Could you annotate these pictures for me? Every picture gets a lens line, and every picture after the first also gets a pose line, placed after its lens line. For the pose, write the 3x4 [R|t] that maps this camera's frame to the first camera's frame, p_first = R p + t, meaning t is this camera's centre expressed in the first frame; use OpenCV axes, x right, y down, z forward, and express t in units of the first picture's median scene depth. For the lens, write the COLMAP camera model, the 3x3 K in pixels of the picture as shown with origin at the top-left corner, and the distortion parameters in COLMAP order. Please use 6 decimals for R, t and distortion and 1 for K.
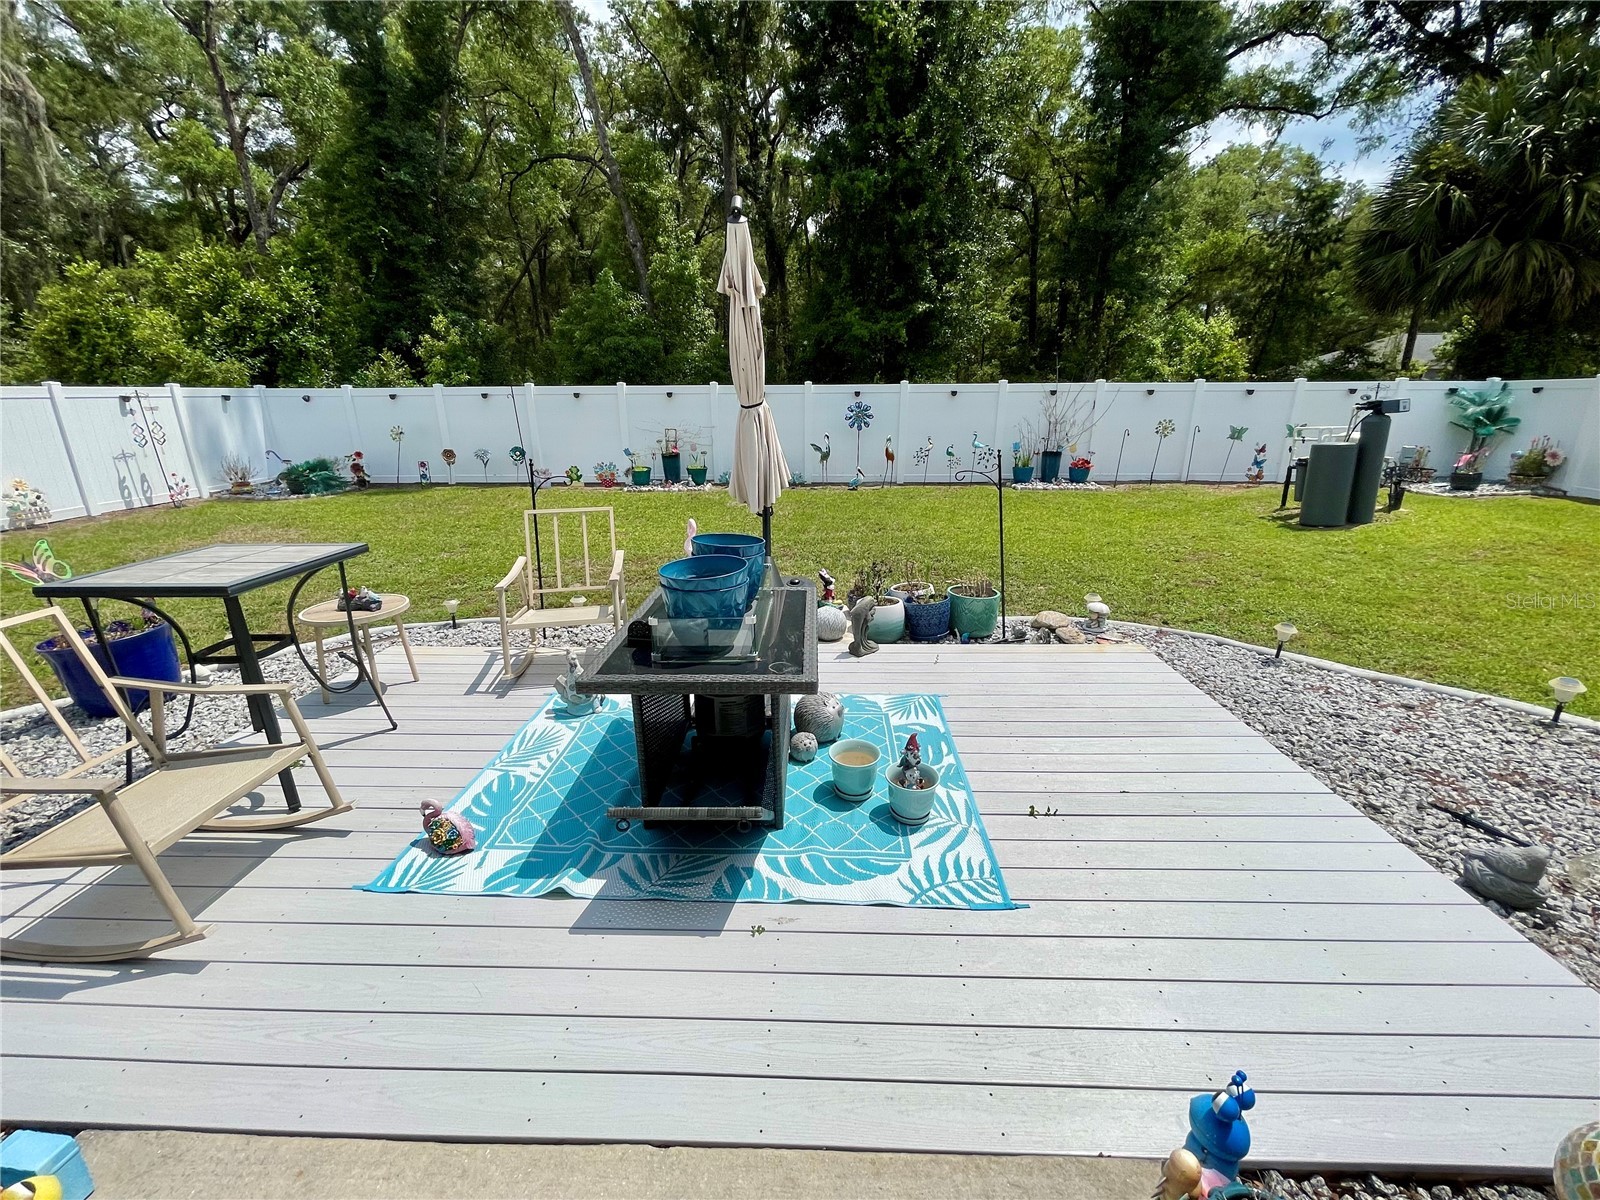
lens RADIAL K [[646.6, 0, 791.6], [0, 646.6, 600.7], [0, 0, 1]] dist [-0.000717, 0.000240]
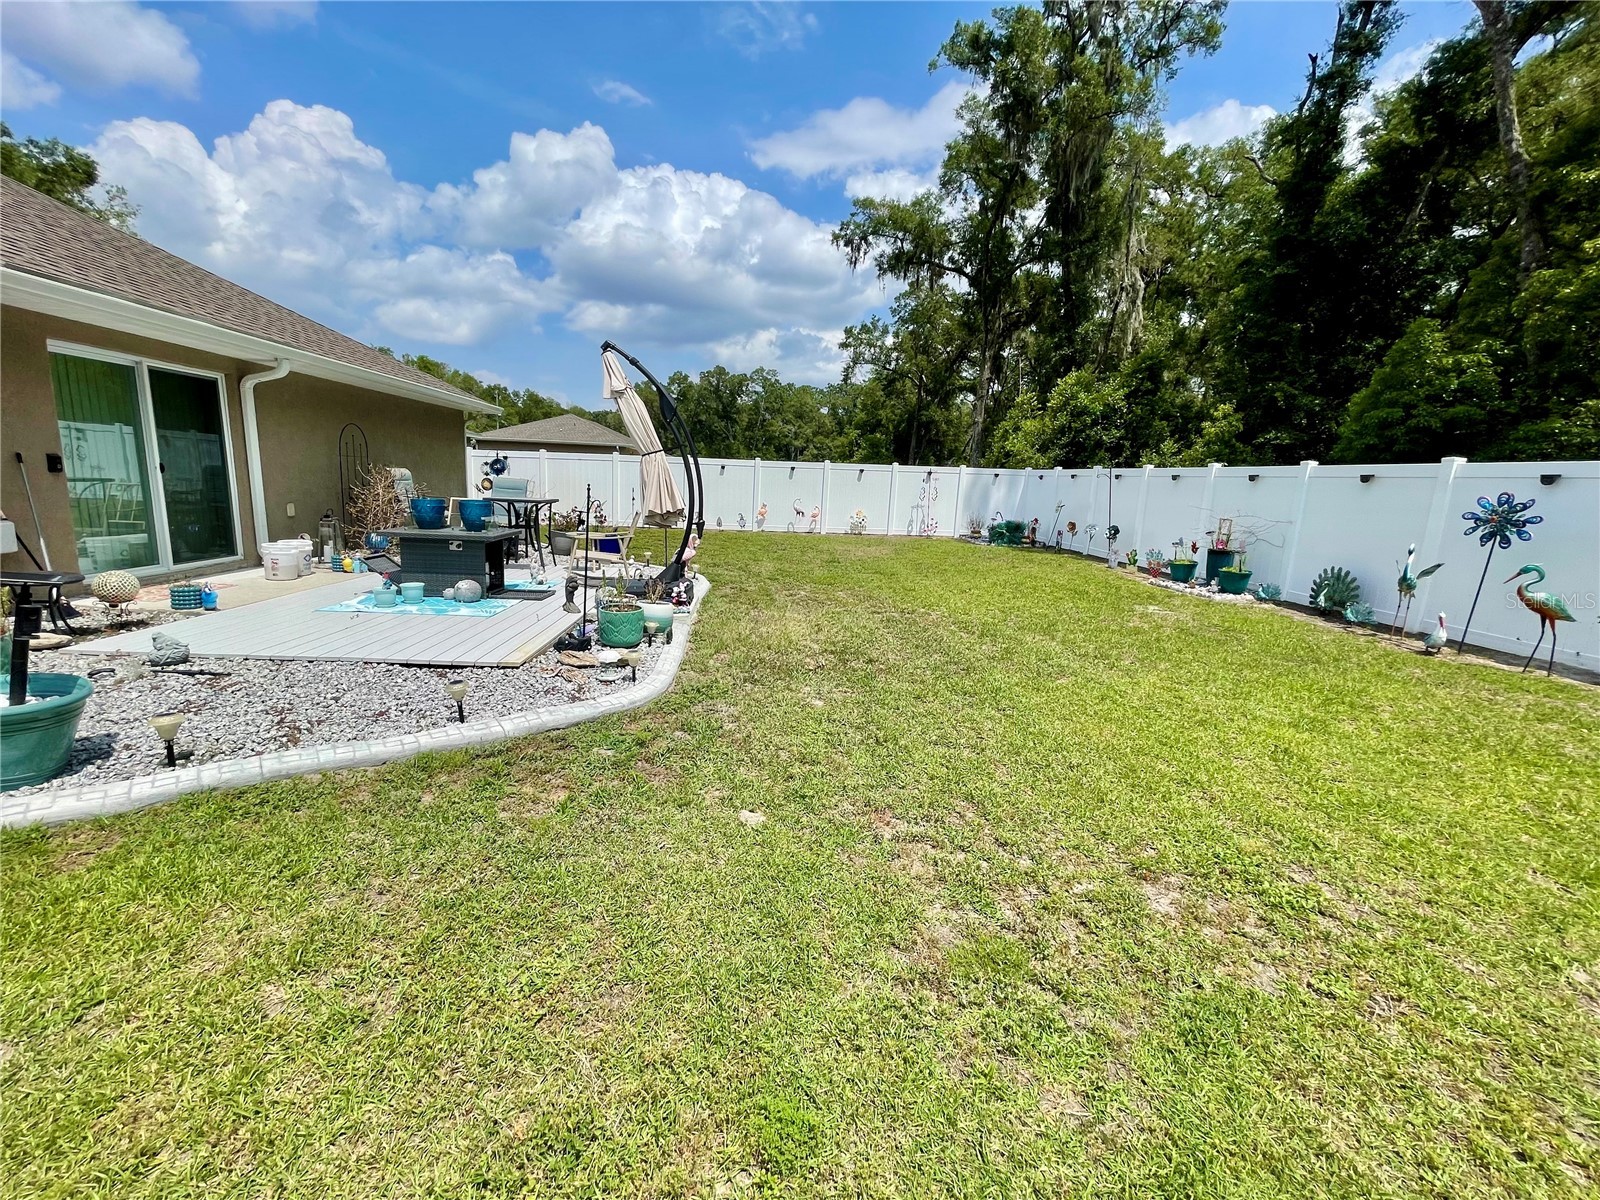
lens RADIAL K [[646.6, 0, 791.6], [0, 646.6, 600.7], [0, 0, 1]] dist [-0.000717, 0.000240]
pose [[0.078779, 0.199366, -0.976753, 0.548206], [-0.310859, 0.935857, 0.165946, -0.138538], [0.947186, 0.290560, 0.135701, 0.426934]]
